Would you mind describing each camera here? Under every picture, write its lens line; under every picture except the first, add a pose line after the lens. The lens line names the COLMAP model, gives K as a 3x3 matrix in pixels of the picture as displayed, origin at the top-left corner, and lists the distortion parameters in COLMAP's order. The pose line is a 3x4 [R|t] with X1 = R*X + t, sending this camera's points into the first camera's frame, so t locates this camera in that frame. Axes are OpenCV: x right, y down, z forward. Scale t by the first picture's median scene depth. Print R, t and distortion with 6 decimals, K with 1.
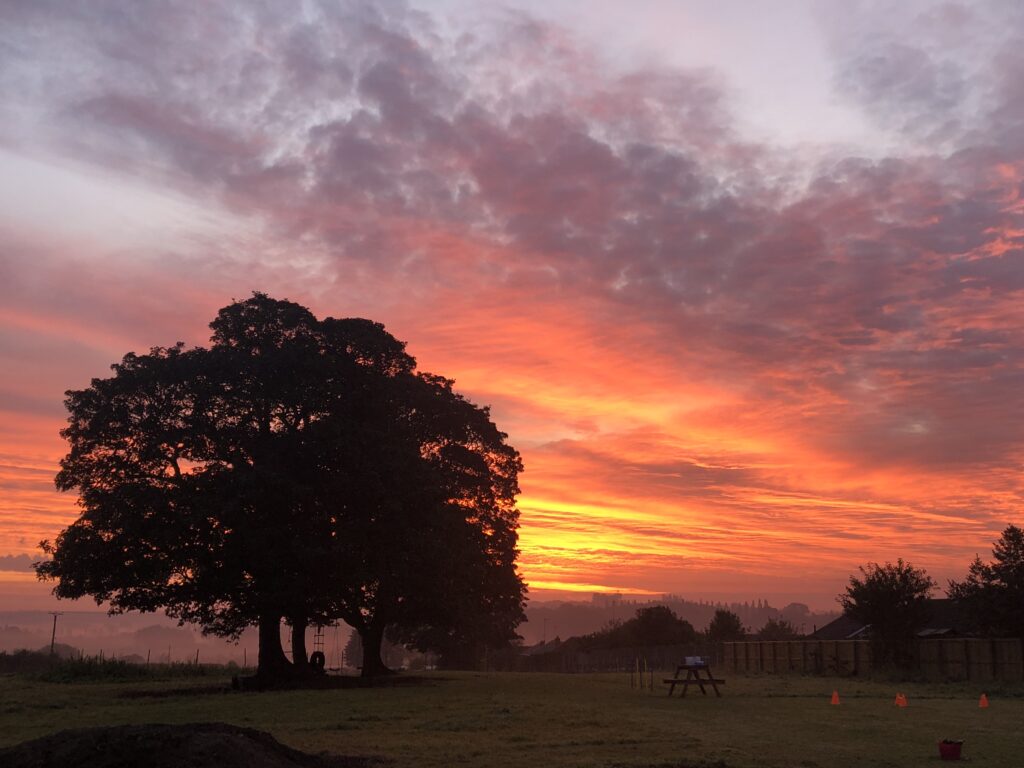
lens RADIAL K [[1174.8, 0, 515.9], [0, 1174.8, 389.0], [0, 0, 1]] dist [0.069356, 0.000000]
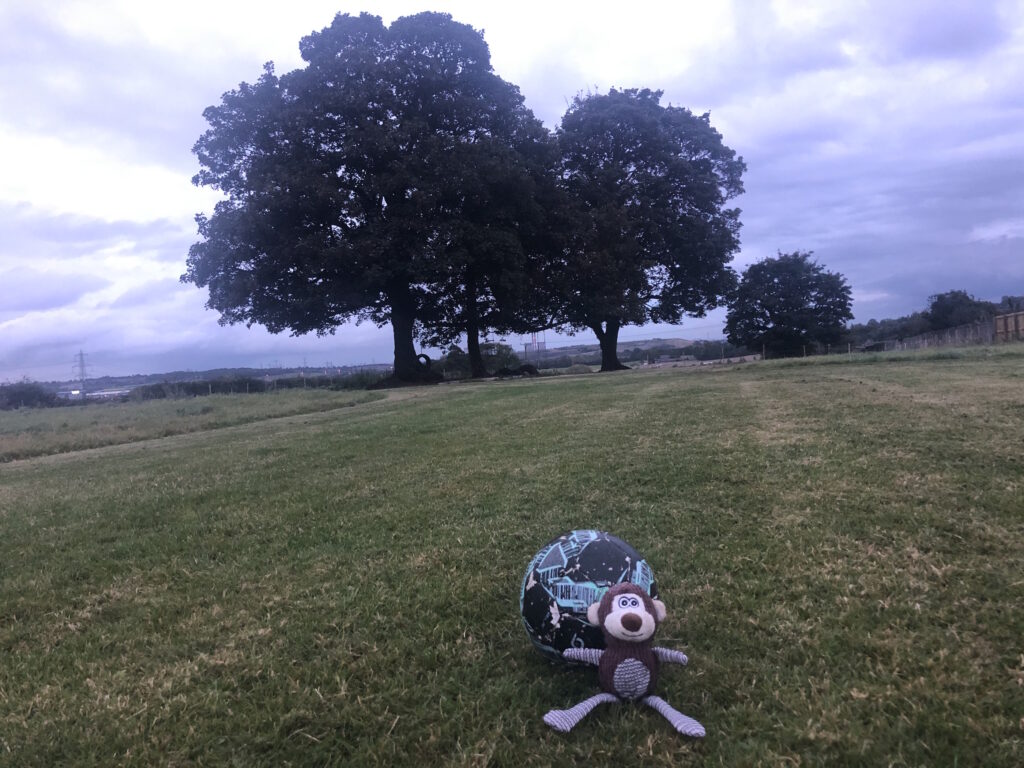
lens RADIAL K [[841.7, 0, 507.4], [0, 841.7, 384.5], [0, 0, 1]] dist [0.037736, -0.046585]
pose [[0.890193, -0.058203, -0.451851, 0.149851], [0.165602, 0.965302, 0.201912, 0.070482], [0.424421, -0.254568, 0.868943, 0.241865]]
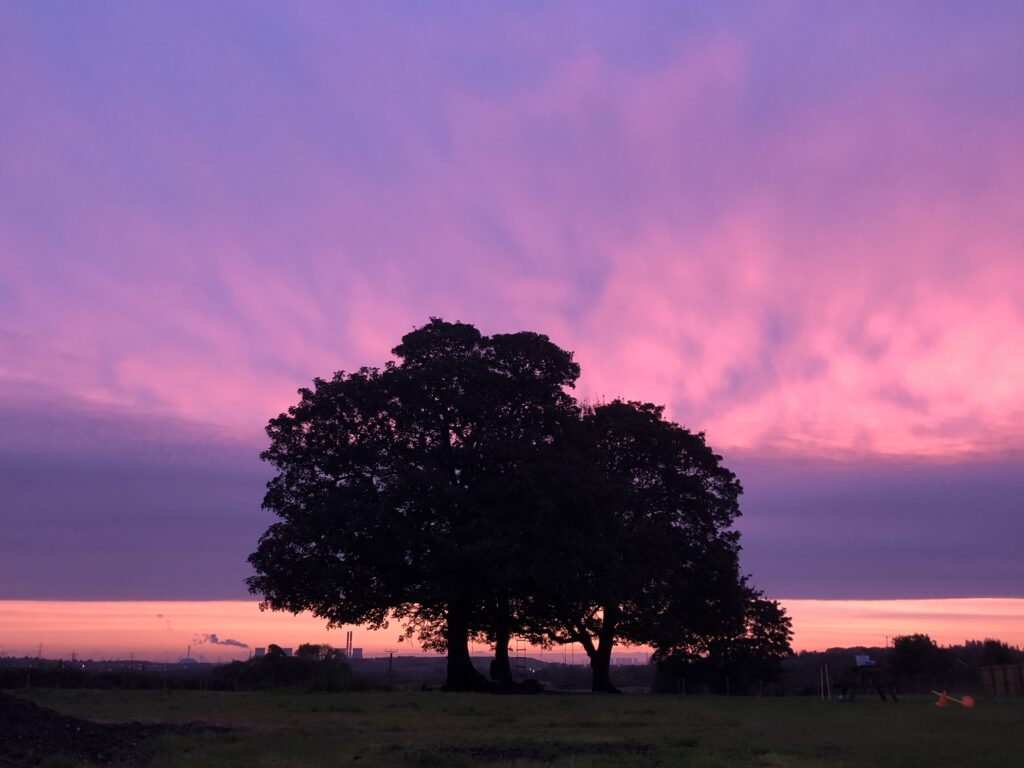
lens RADIAL K [[1017.6, 0, 512.6], [0, 1017.6, 374.7], [0, 0, 1]] dist [0.014705, 0.000000]
pose [[0.959702, -0.078669, -0.269785, 0.064546], [0.055582, 0.994190, -0.092182, 0.040229], [0.275469, 0.073472, 0.958498, 0.100542]]
